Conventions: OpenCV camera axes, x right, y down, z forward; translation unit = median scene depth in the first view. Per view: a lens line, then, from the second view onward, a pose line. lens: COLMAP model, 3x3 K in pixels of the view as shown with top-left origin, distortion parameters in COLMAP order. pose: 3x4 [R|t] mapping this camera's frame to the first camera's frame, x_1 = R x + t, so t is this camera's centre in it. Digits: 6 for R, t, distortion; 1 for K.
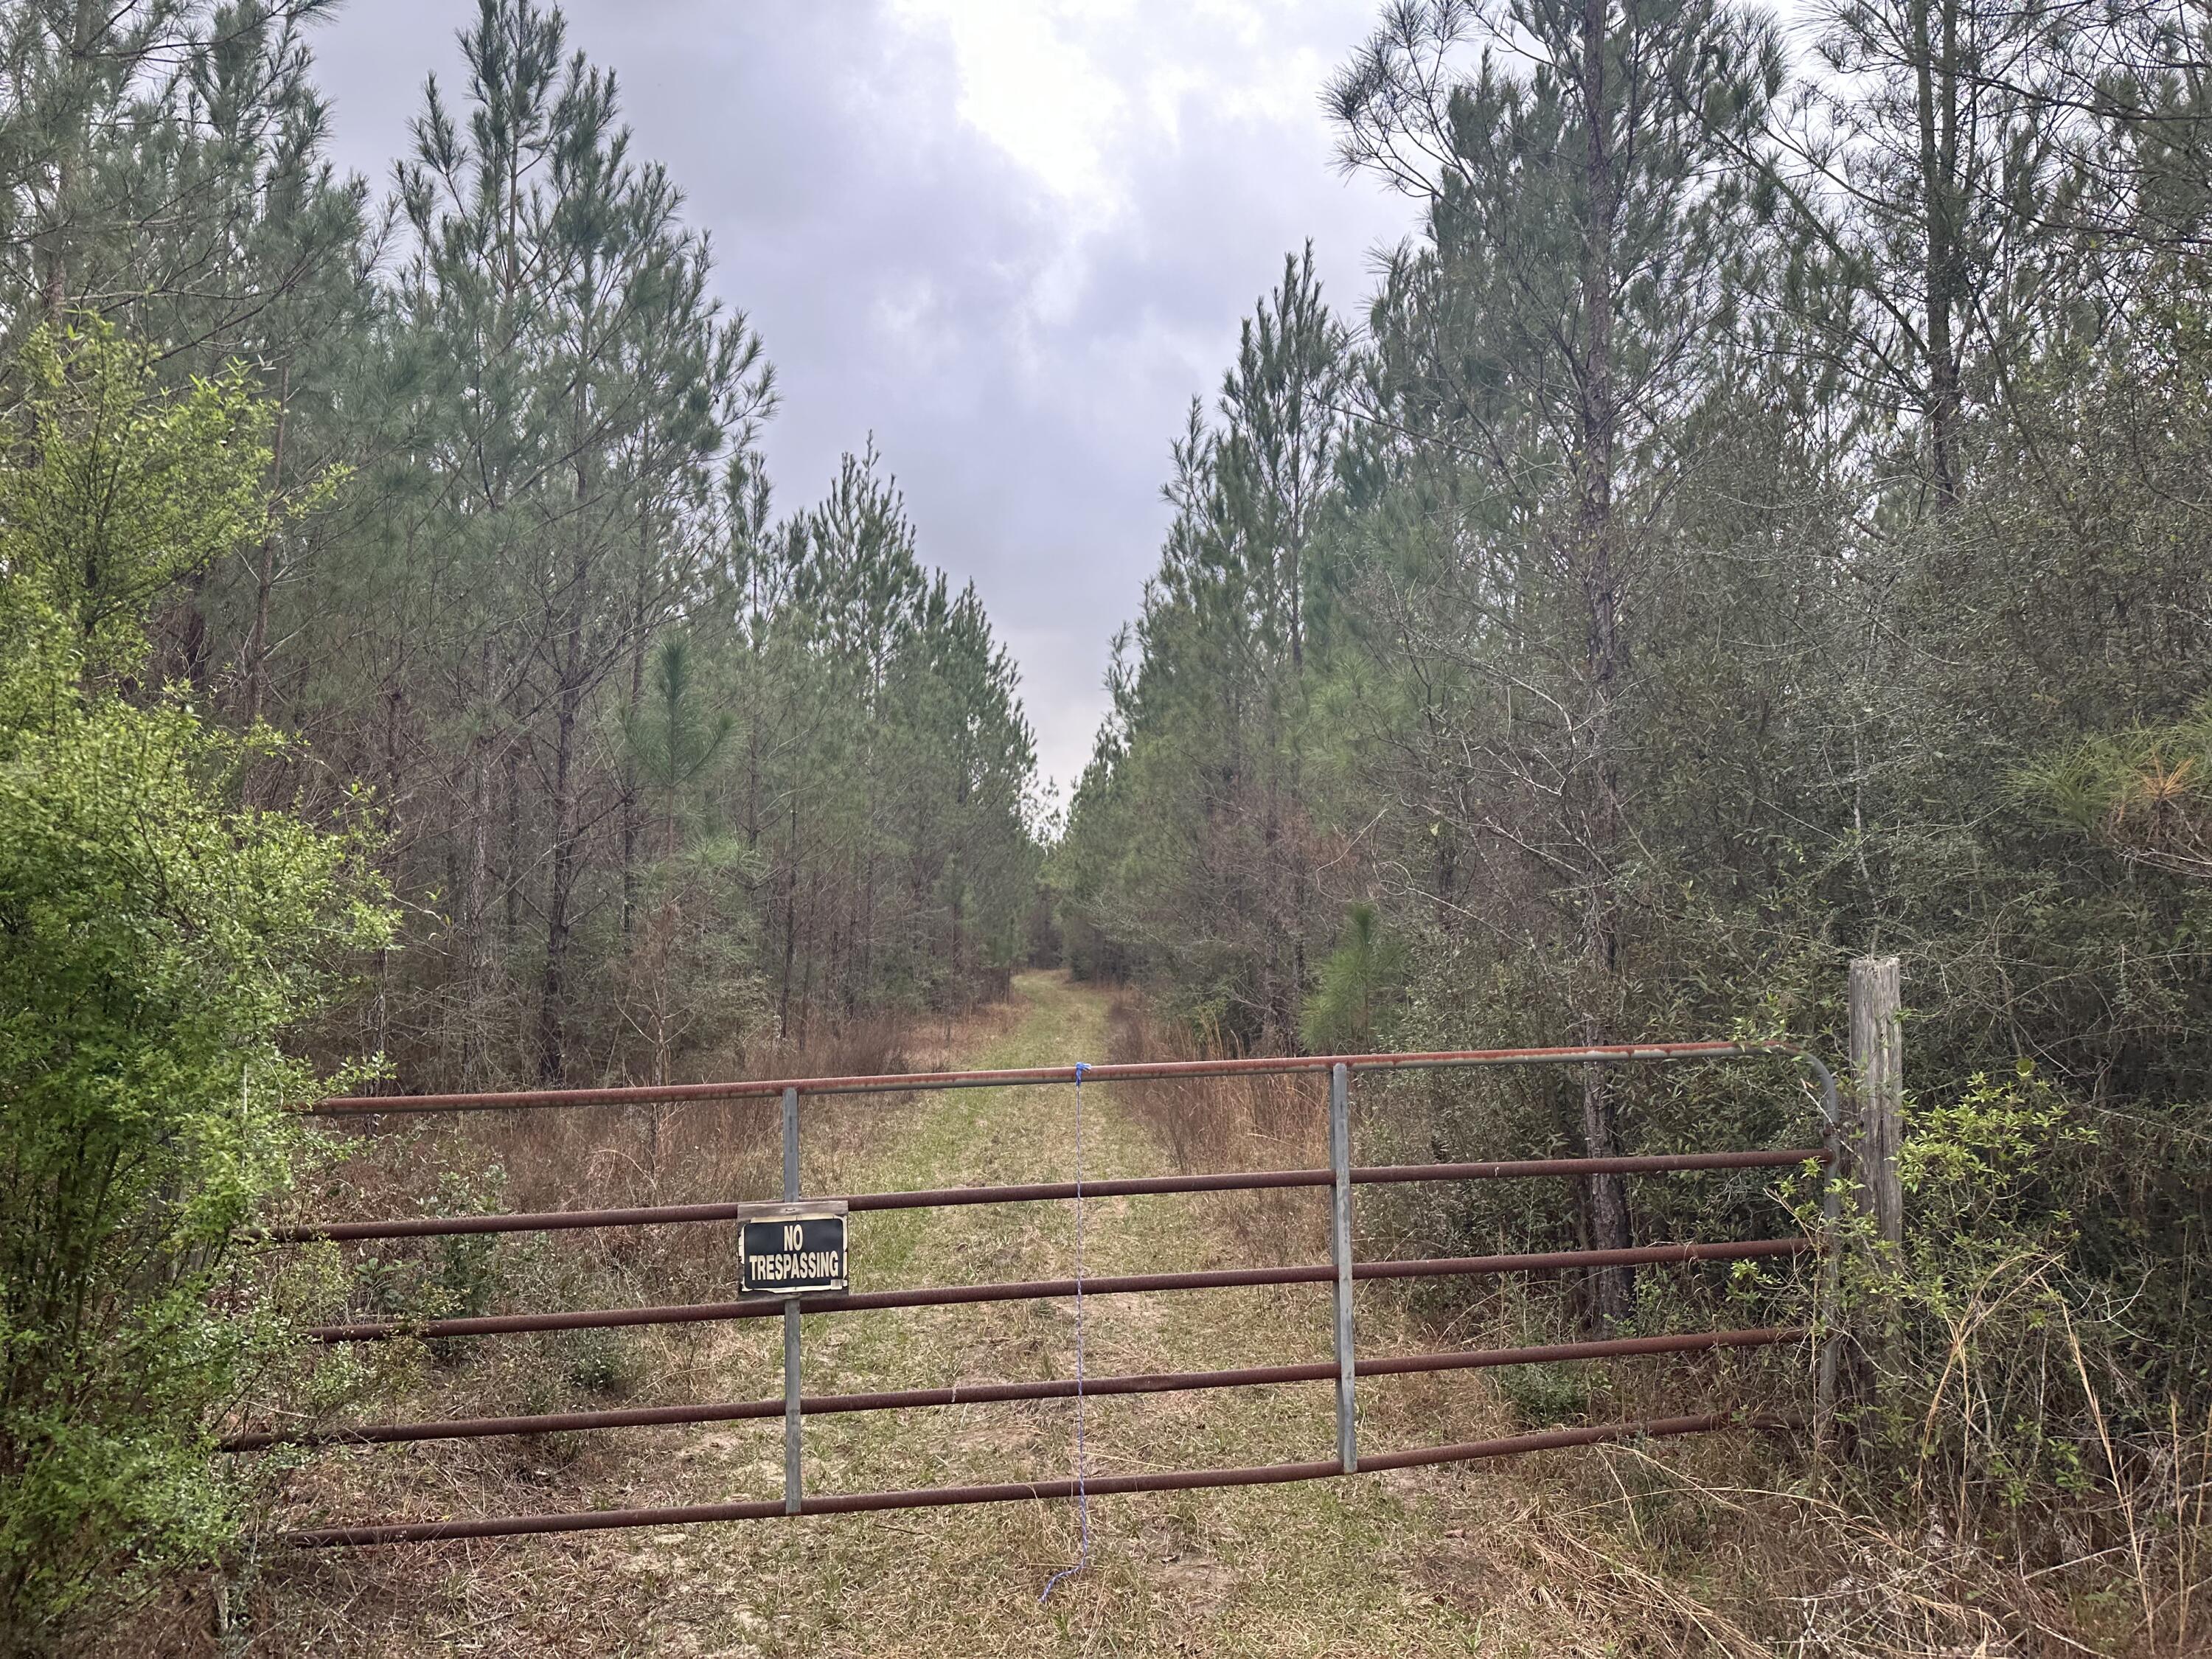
lens RADIAL K [[1520.0, 0, 1172.8], [0, 1520.0, 861.0], [0, 0, 1]] dist [0.052187, -0.043297]
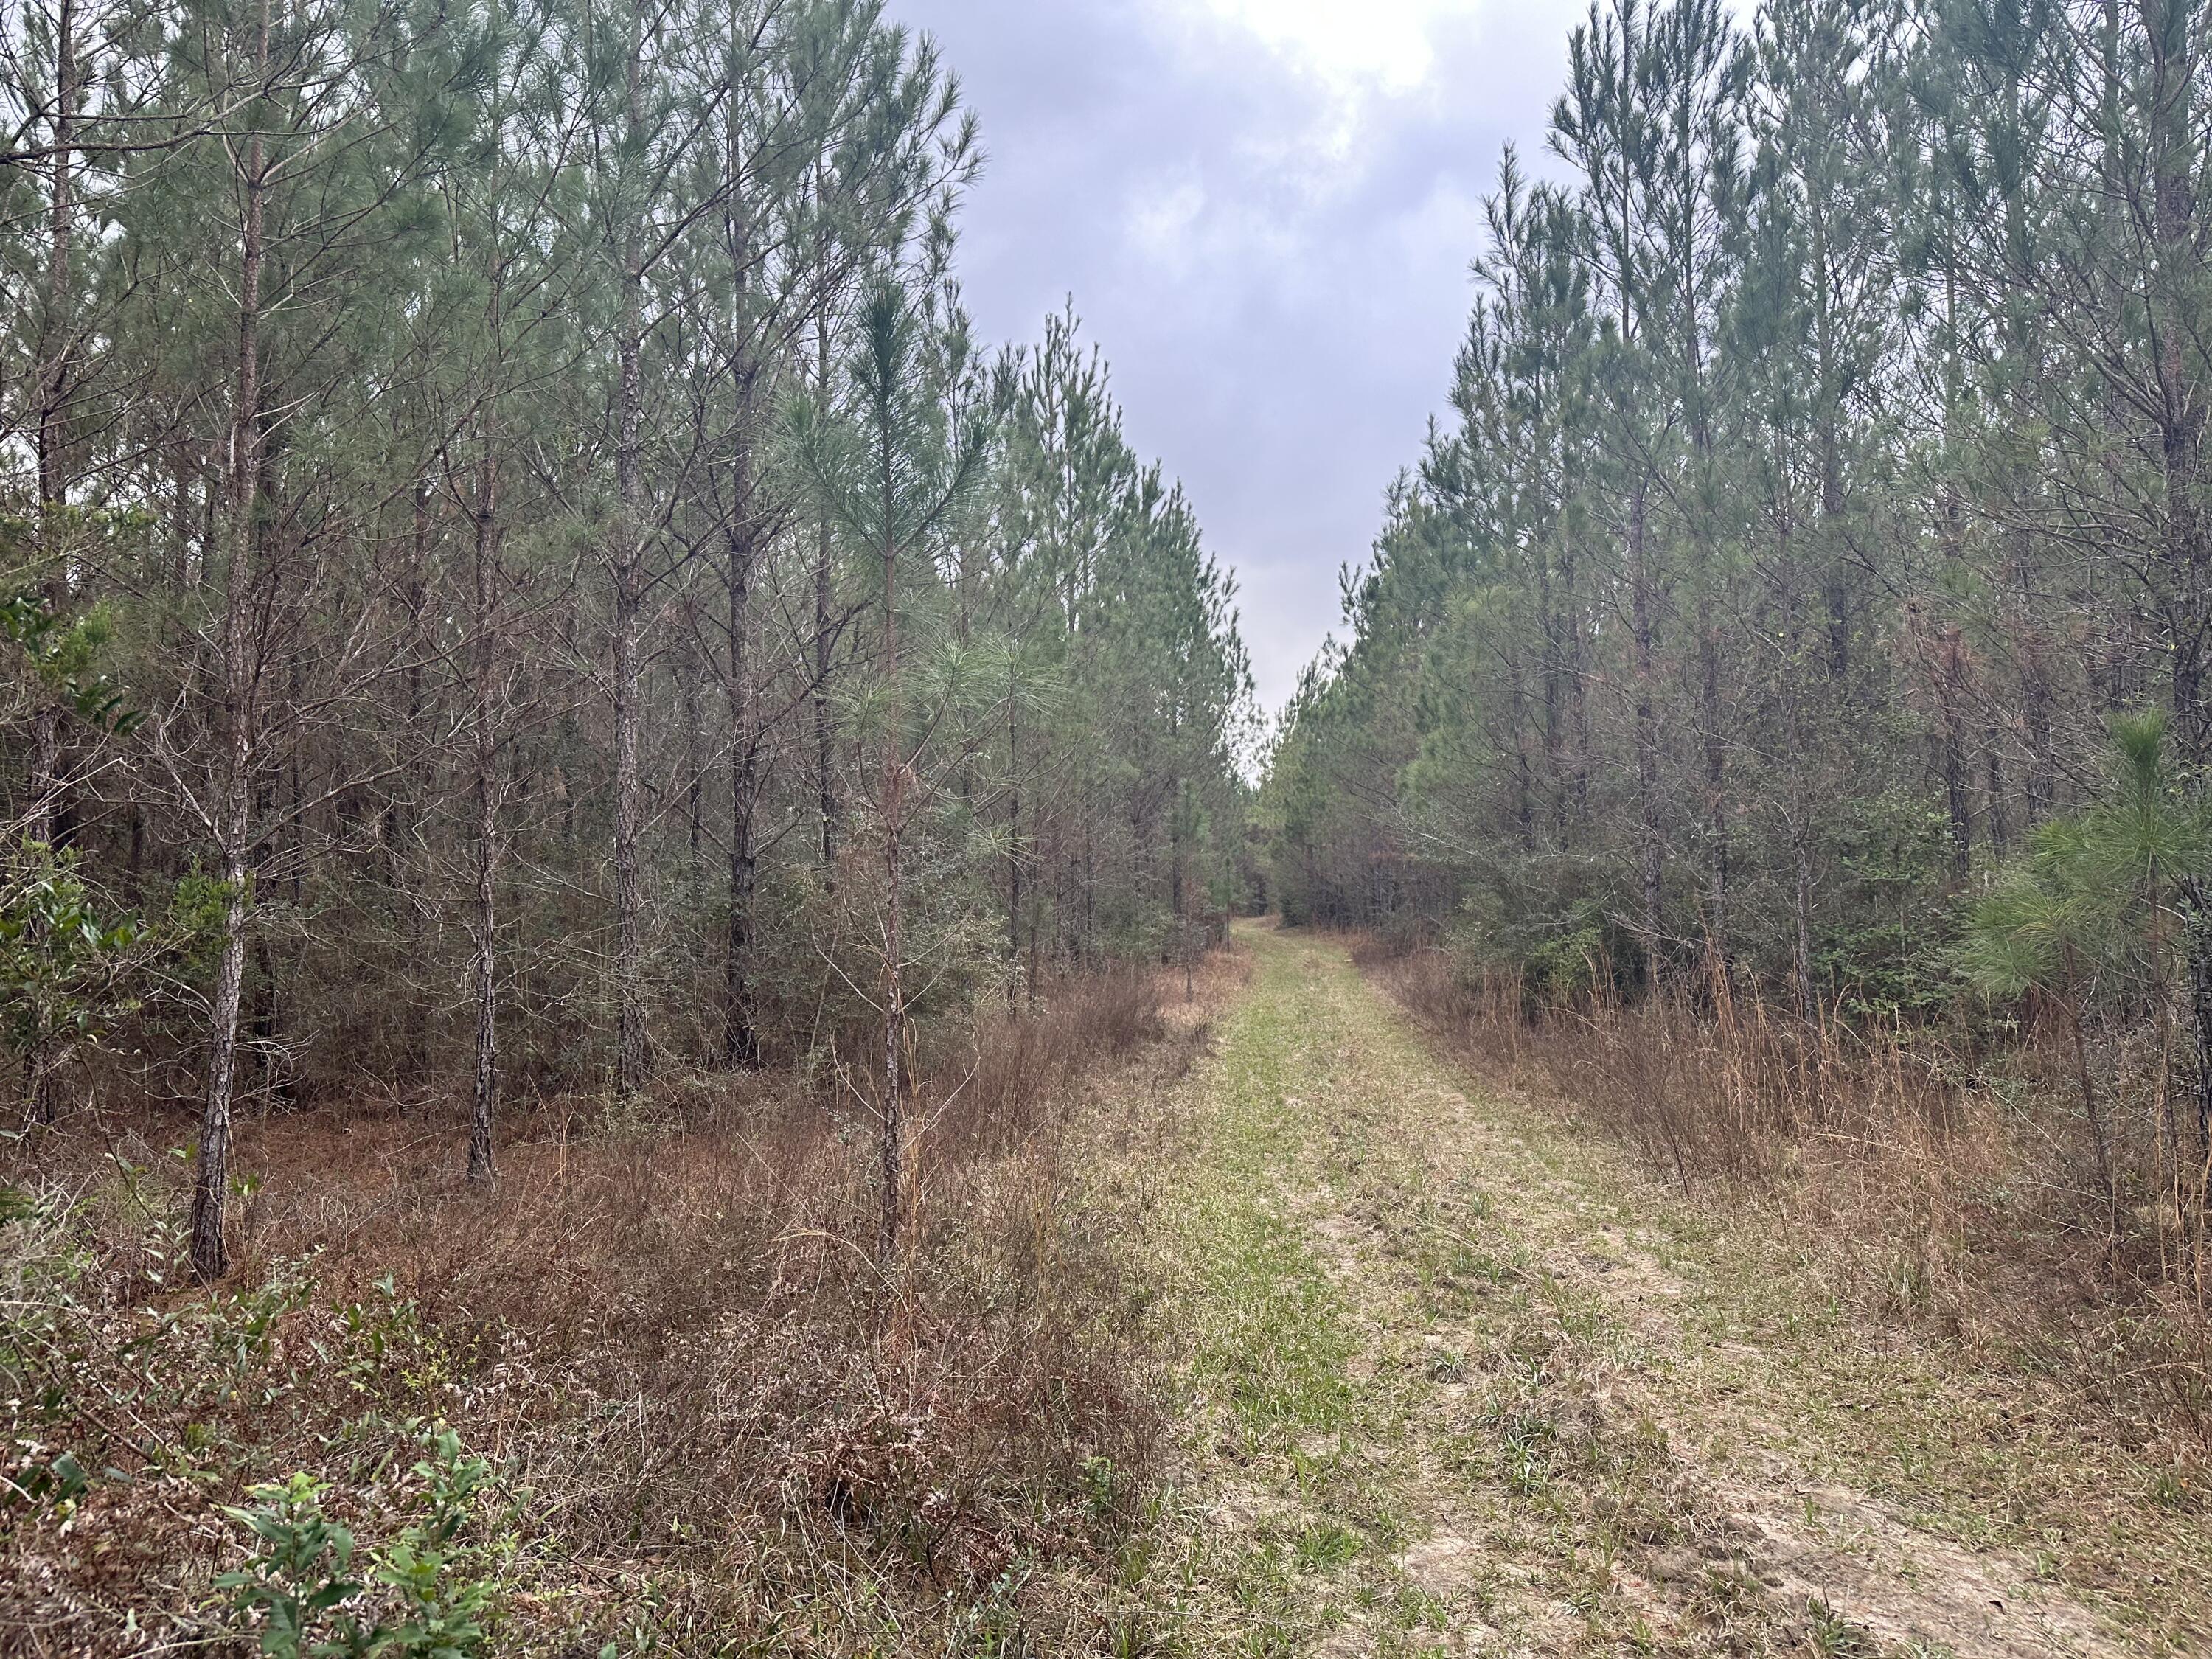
lens RADIAL K [[1520.0, 0, 1172.8], [0, 1520.0, 861.0], [0, 0, 1]] dist [0.052187, -0.043297]
pose [[0.992119, -0.039235, -0.118995, -0.050885], [0.043169, 0.998597, 0.030668, 0.015791], [0.117625, -0.035563, 0.992421, 0.141536]]
